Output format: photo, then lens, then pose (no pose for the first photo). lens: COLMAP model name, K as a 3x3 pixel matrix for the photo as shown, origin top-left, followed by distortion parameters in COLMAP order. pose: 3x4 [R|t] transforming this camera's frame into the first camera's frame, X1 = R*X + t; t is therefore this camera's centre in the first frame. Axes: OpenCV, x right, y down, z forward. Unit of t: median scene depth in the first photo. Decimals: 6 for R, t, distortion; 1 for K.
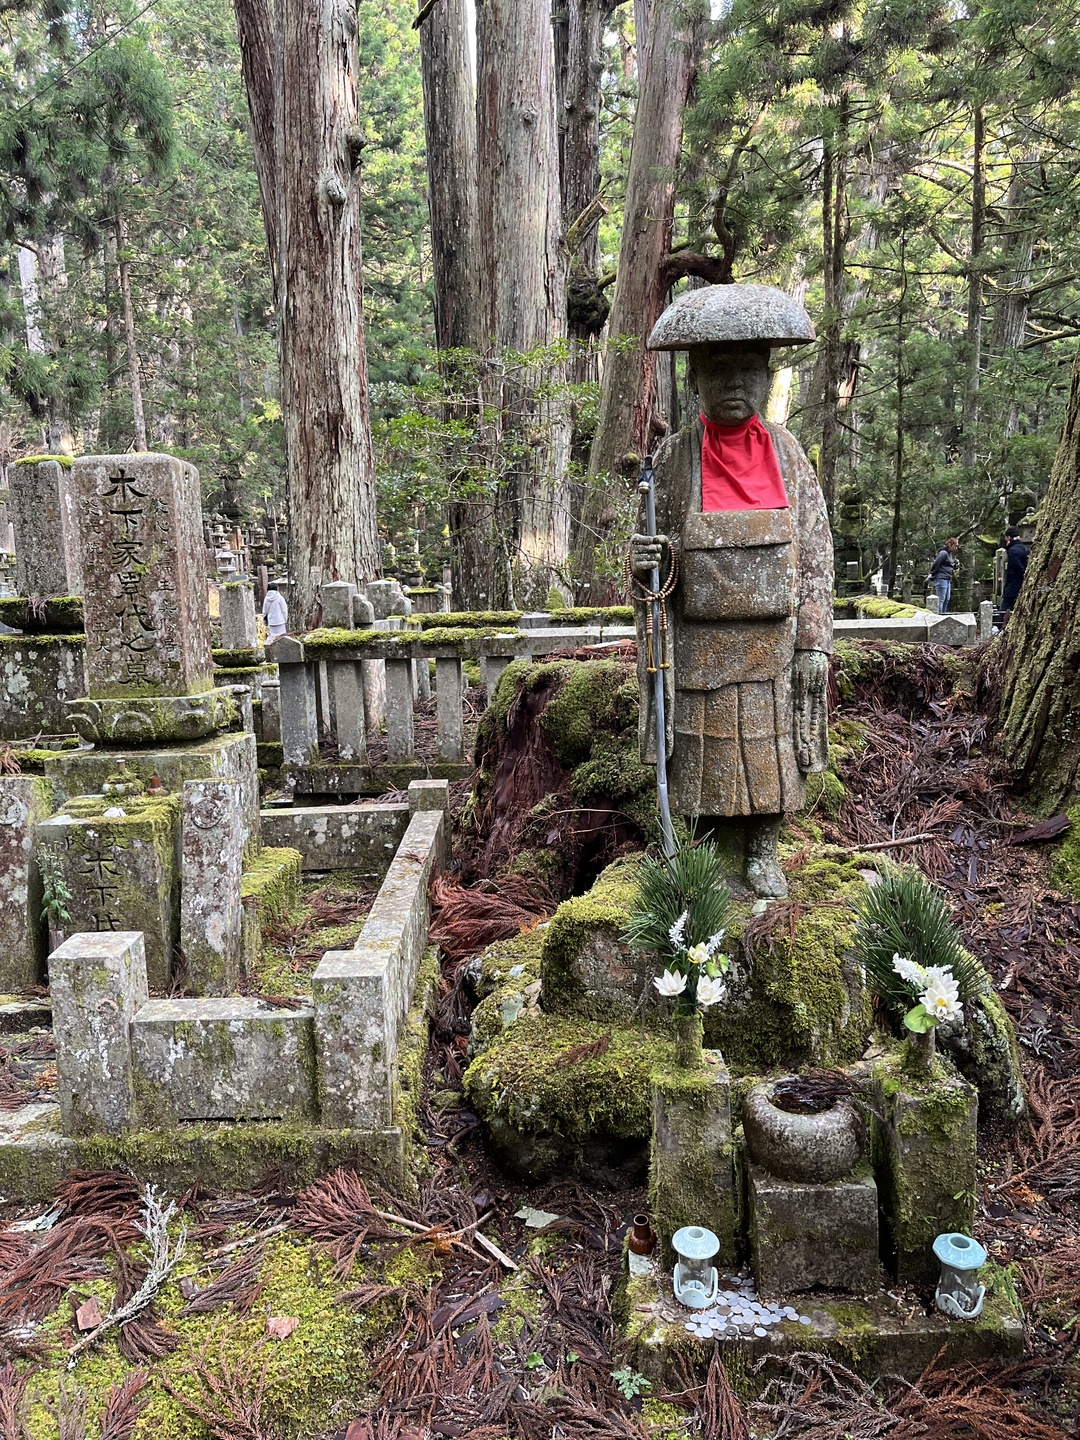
lens RADIAL K [[1129.0, 0, 534.5], [0, 1129.0, 729.4], [0, 0, 1]] dist [0.057252, -0.084309]
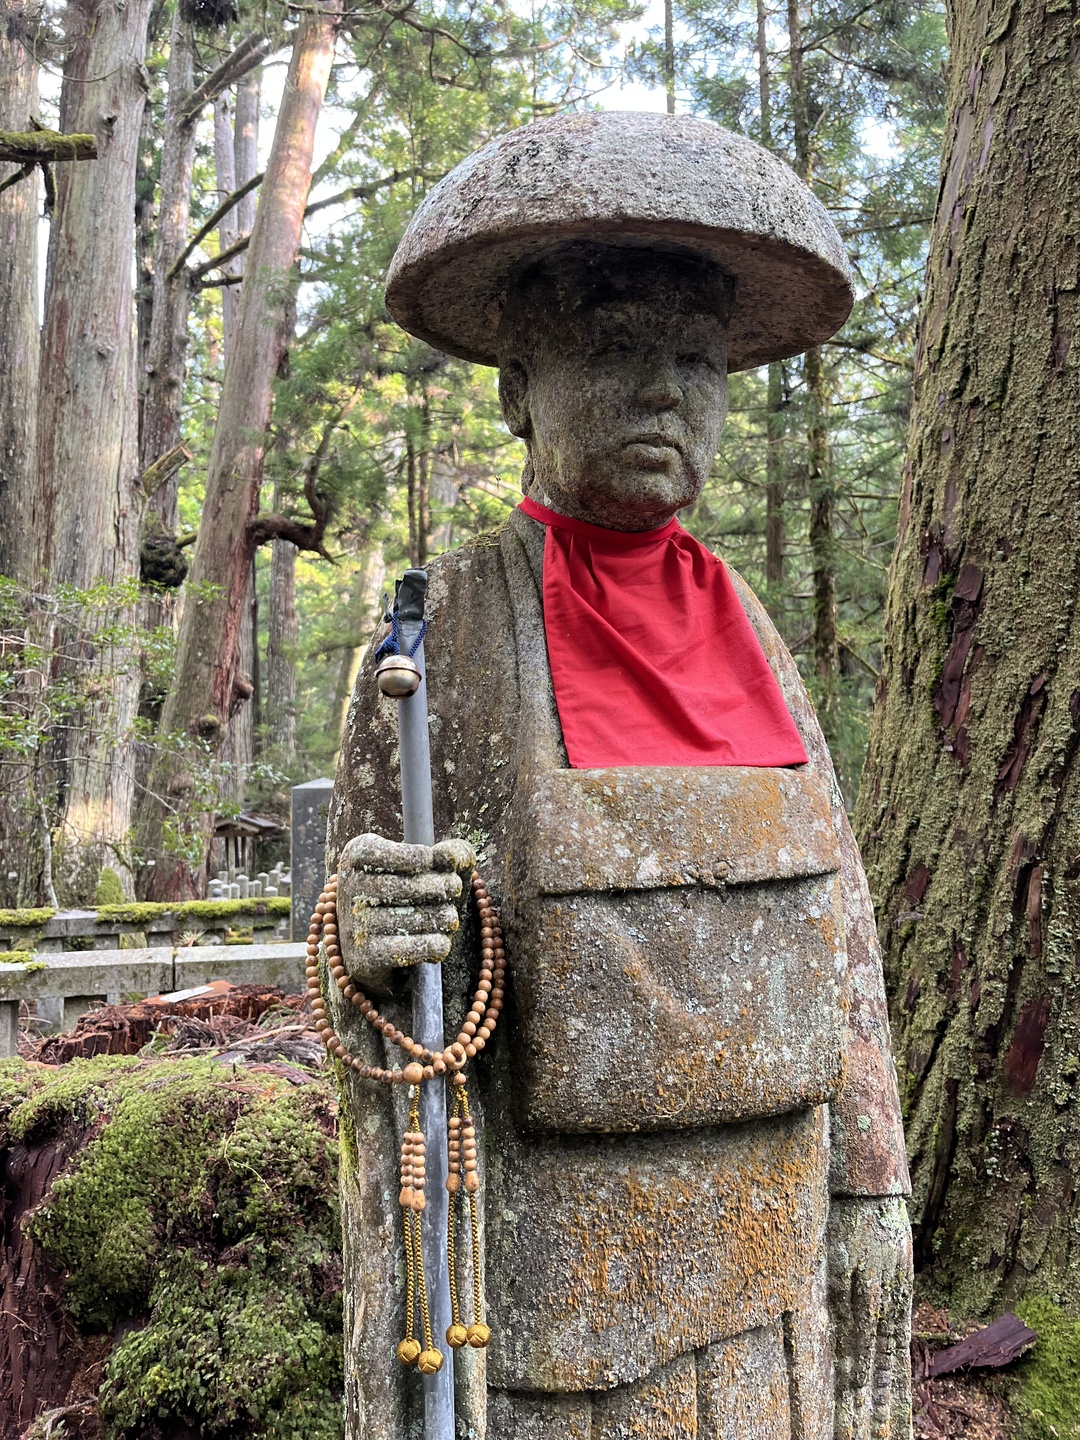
lens RADIAL K [[1129.0, 0, 546.7], [0, 1129.0, 727.2], [0, 0, 1]] dist [0.057252, -0.084309]
pose [[0.928775, 0.049911, 0.367268, 0.004476], [0.038923, 0.972279, -0.230563, -0.021502], [-0.368594, 0.228436, 0.901085, 0.117623]]
